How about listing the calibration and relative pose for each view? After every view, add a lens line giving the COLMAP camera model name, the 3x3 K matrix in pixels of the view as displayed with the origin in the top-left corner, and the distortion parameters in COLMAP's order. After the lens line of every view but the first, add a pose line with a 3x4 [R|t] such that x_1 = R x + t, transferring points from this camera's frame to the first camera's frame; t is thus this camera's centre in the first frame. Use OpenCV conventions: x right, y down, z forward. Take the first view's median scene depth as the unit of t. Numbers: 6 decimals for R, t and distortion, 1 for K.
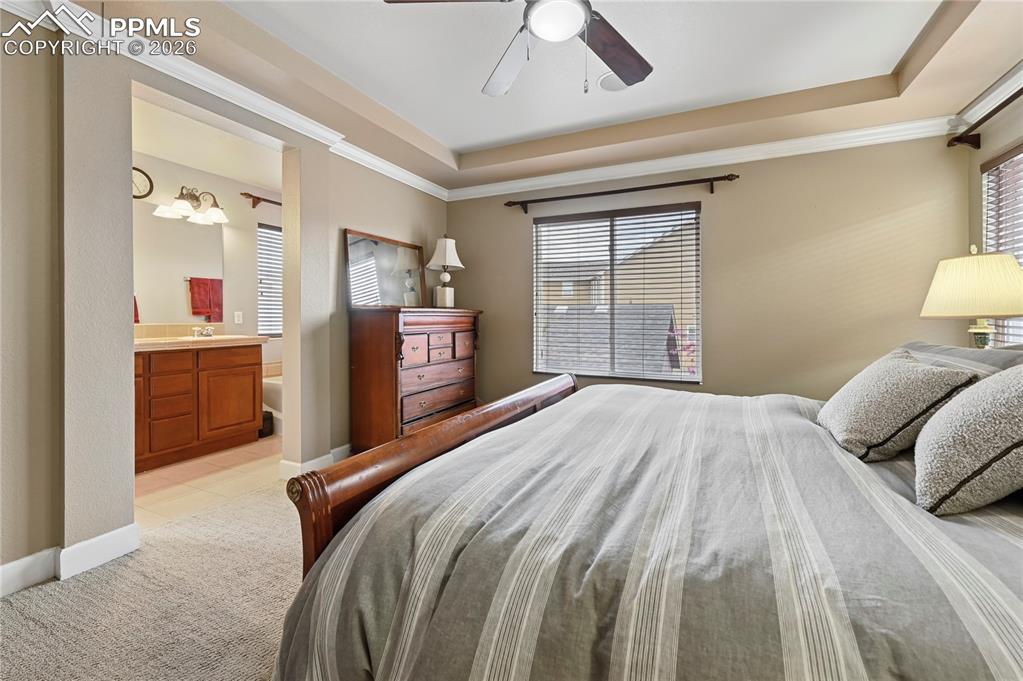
lens RADIAL K [[424.9, 0, 528.1], [0, 424.9, 317.4], [0, 0, 1]] dist [0.000318, 0.000076]
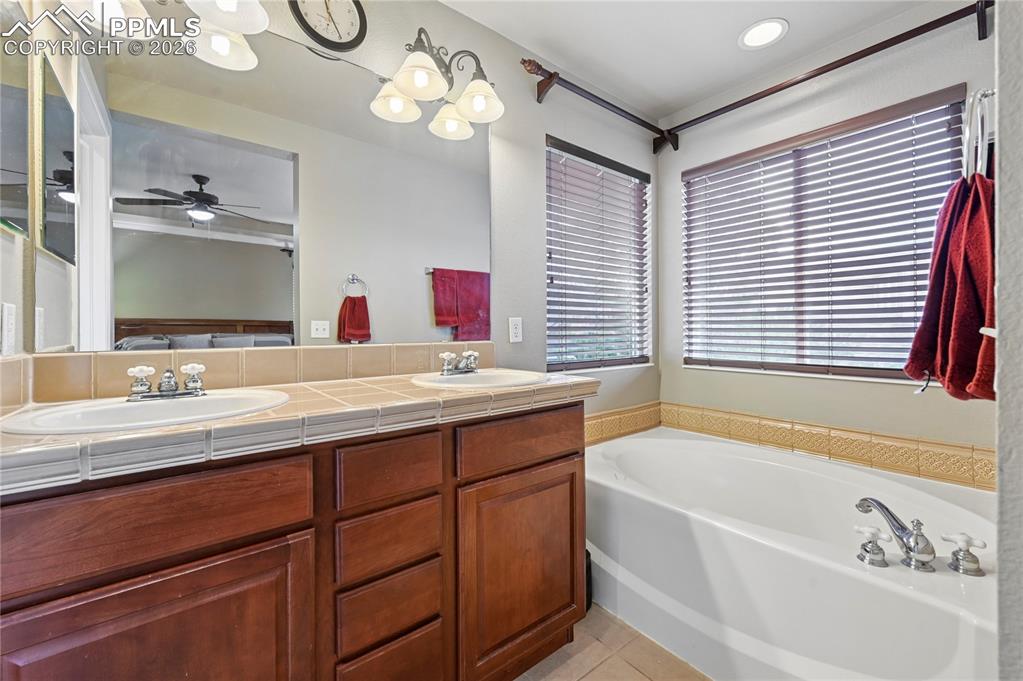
lens RADIAL K [[411.8, 0, 525.6], [0, 411.8, 334.1], [0, 0, 1]] dist [-0.001135, 0.000073]
pose [[0.902309, 0.004134, -0.431071, -0.496265], [-0.000193, 0.999958, 0.009185, 0.000881], [0.431091, -0.008205, 0.902271, 0.617654]]
